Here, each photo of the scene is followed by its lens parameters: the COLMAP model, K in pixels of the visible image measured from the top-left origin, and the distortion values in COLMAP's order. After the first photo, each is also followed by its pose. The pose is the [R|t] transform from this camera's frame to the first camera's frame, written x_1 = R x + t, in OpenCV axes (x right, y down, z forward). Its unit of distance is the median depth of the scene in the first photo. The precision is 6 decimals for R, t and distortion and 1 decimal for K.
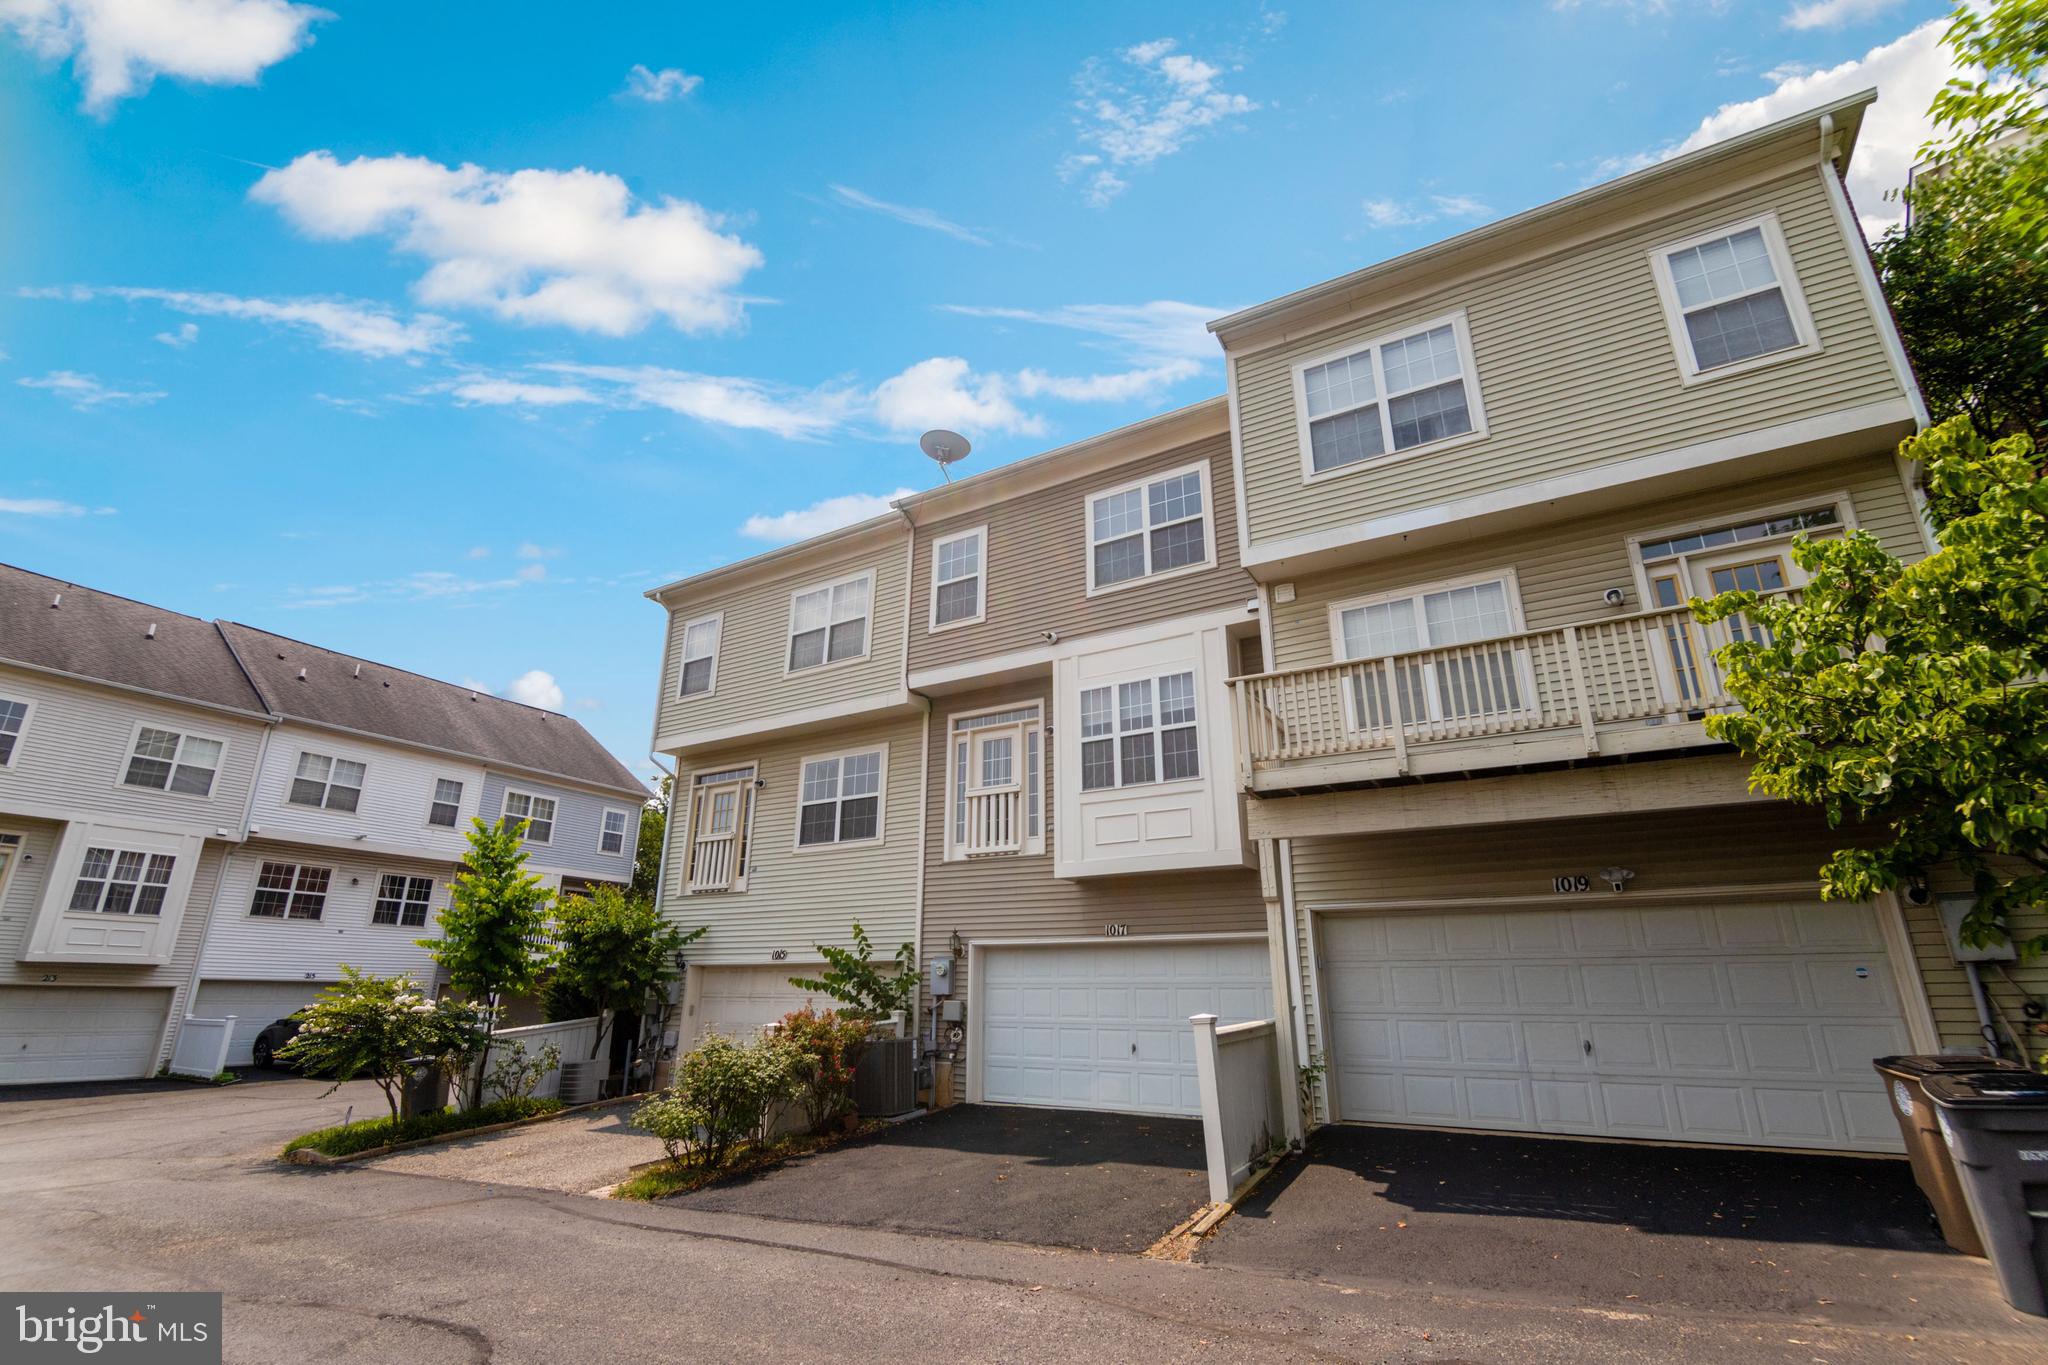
lens RADIAL K [[928.8, 0, 1017.1], [0, 928.8, 674.1], [0, 0, 1]] dist [-0.014580, -0.000003]
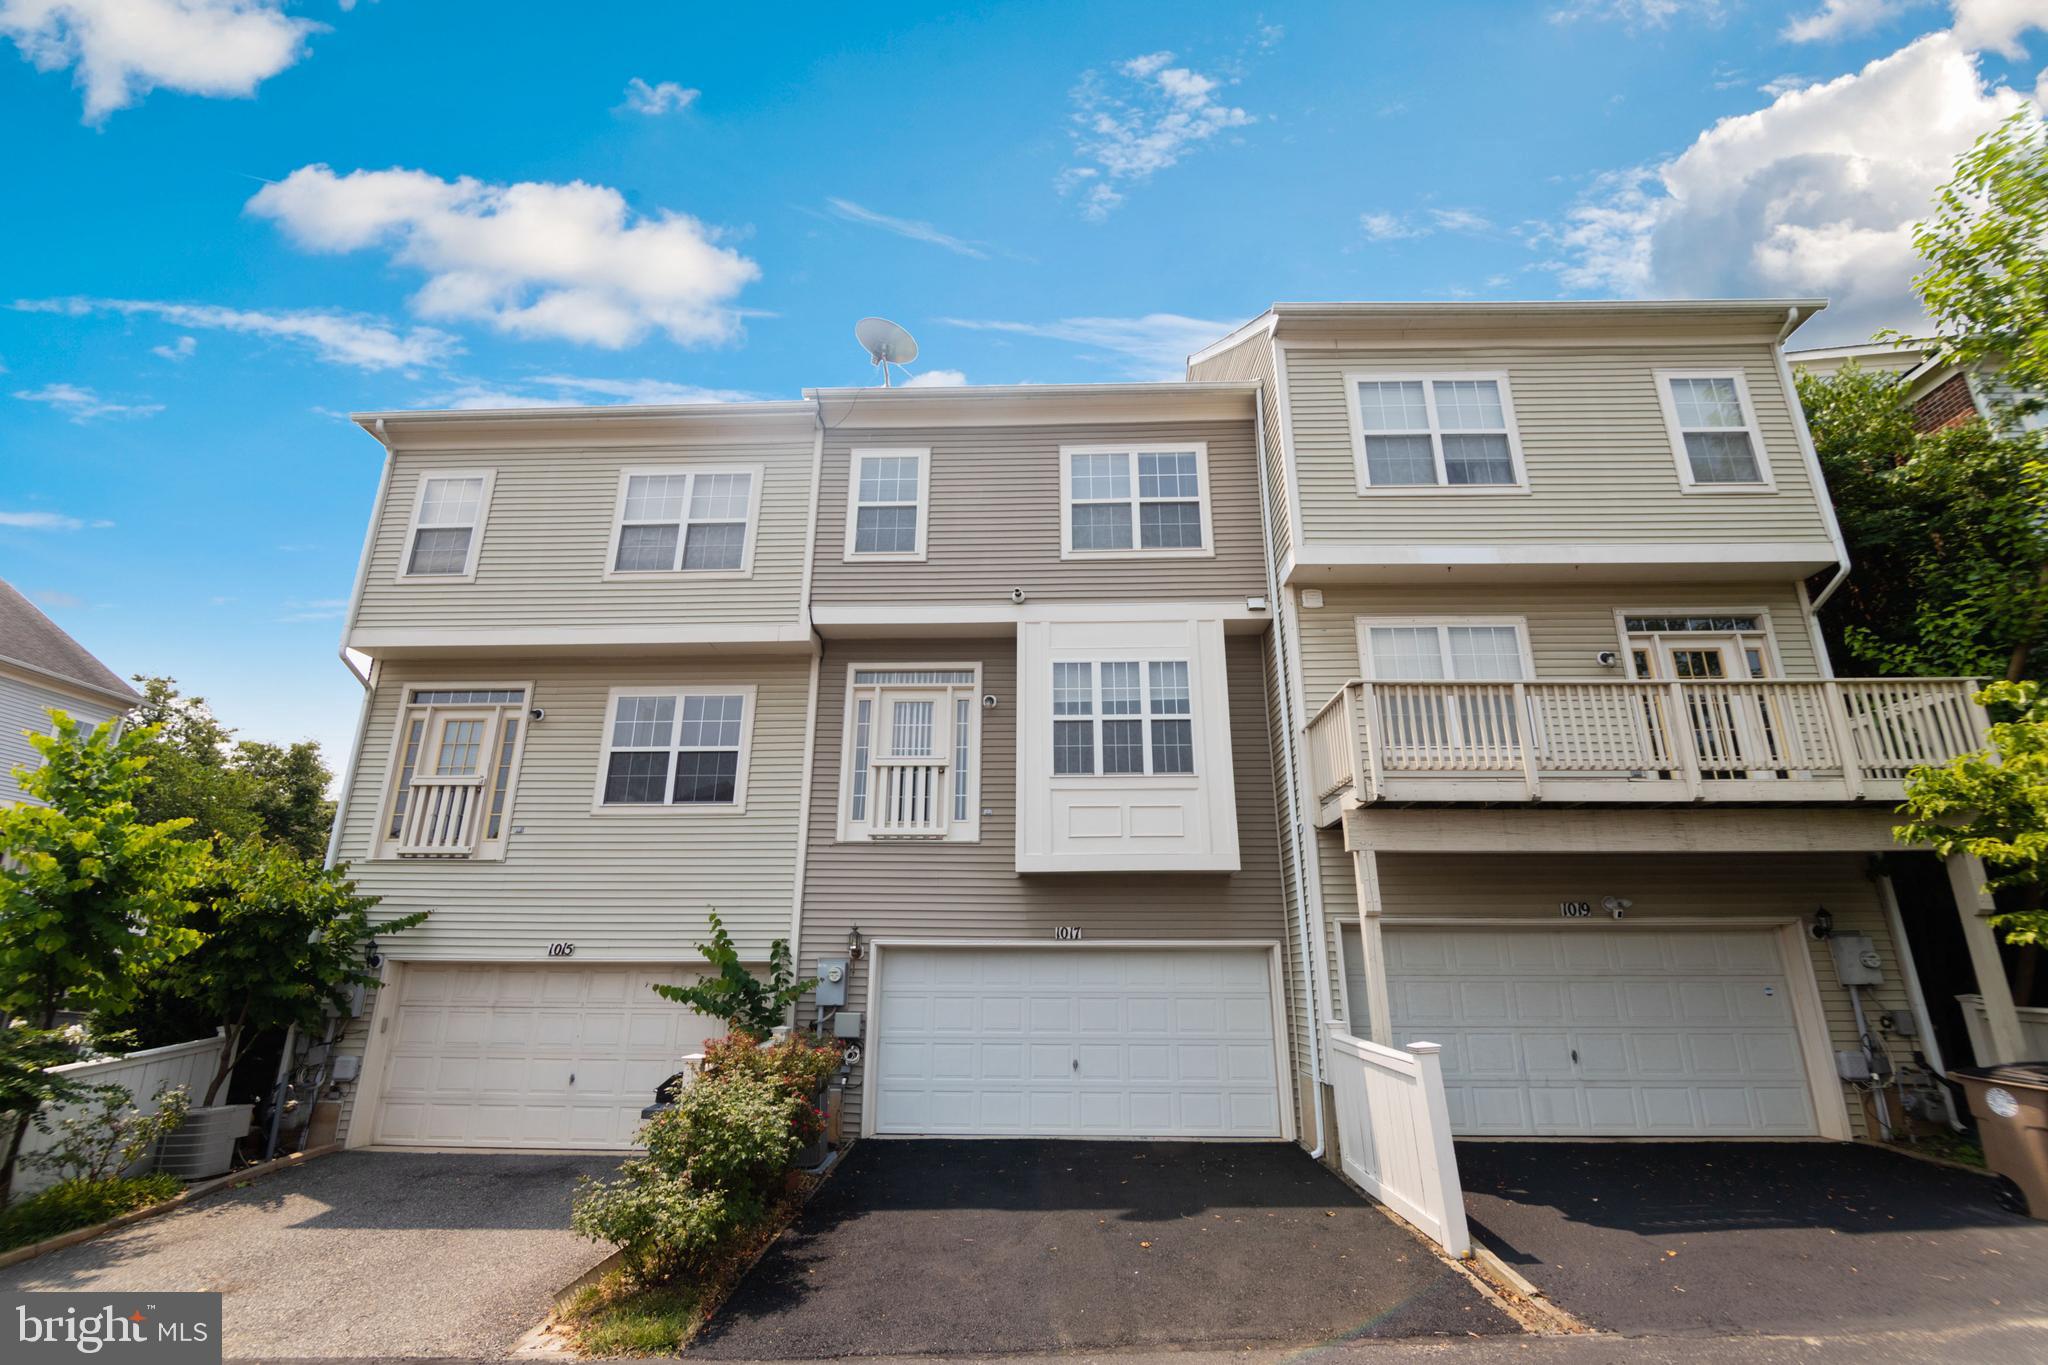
lens RADIAL K [[928.2, 0, 914.1], [0, 928.2, 670.6], [0, 0, 1]] dist [-0.013365, -0.000822]
pose [[0.875743, 0.151673, 0.458333, -0.462689], [-0.159479, 0.986959, -0.021888, 0.068571], [-0.455675, -0.053927, 0.888511, 0.283573]]
